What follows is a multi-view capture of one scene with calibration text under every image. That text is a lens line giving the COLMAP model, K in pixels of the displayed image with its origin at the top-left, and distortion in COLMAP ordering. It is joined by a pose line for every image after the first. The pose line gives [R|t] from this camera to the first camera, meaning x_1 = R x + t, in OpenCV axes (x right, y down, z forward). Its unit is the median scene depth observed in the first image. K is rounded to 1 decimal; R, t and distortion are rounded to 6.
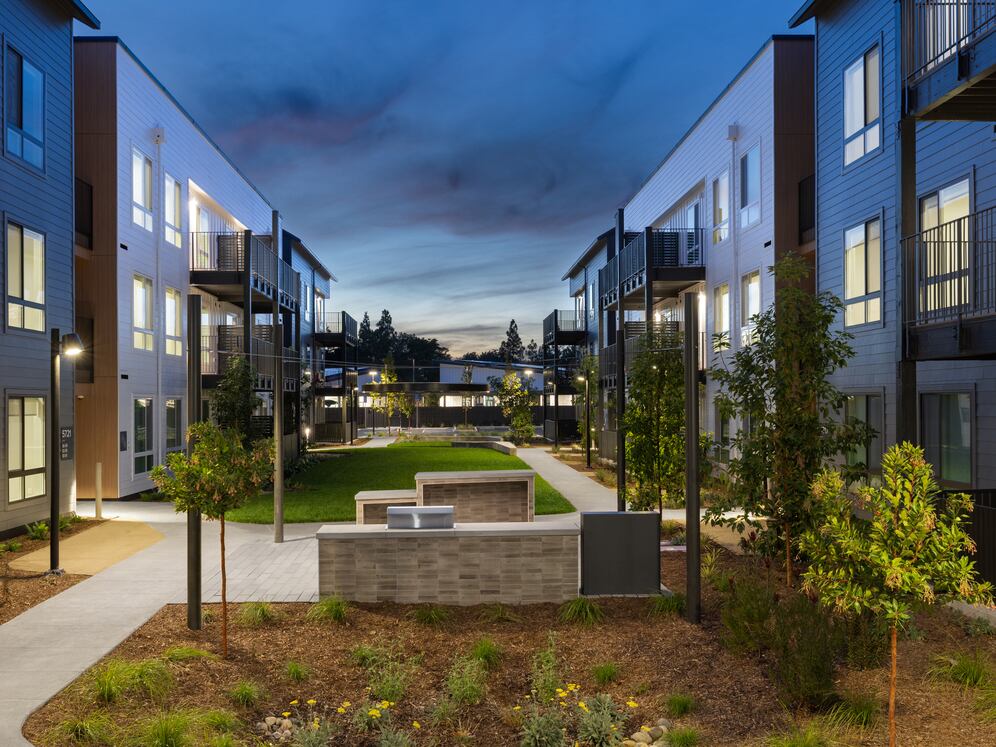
lens RADIAL K [[828.4, 0, 502.3], [0, 828.4, 404.0], [0, 0, 1]] dist [-0.011199, -0.005795]
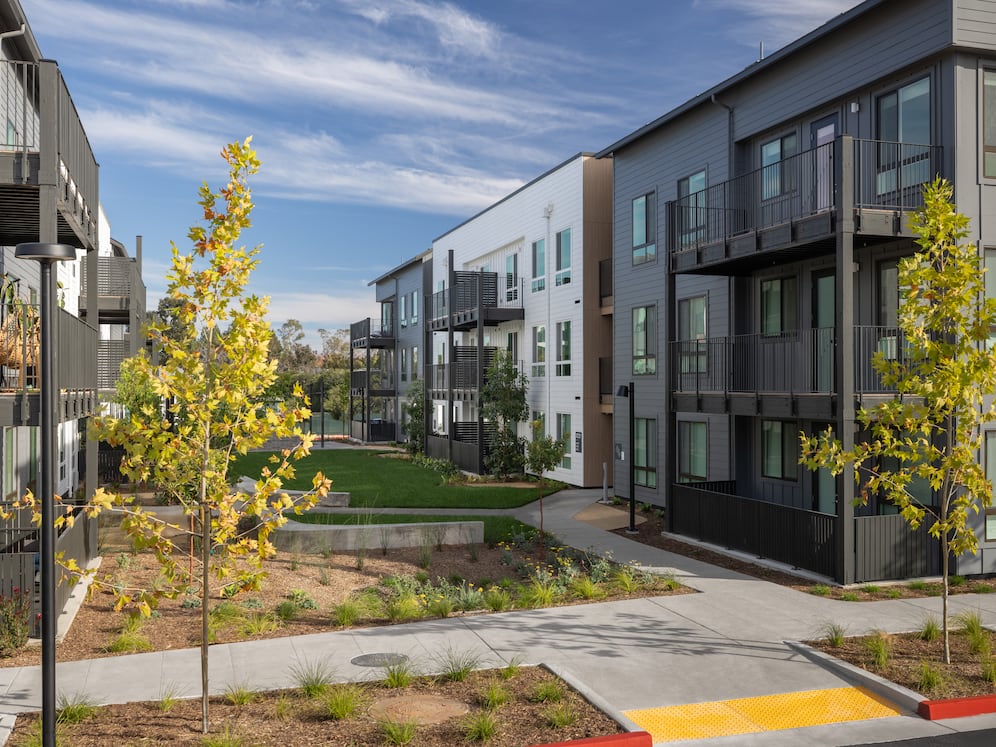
lens RADIAL K [[861.7, 0, 498.0], [0, 861.7, 394.5], [0, 0, 1]] dist [0.011203, 0.010246]
pose [[0.967457, 0.002883, 0.253021, -0.245395], [-0.002458, 0.999995, -0.001993, -0.058972], [-0.253025, 0.001306, 0.967459, -0.510014]]
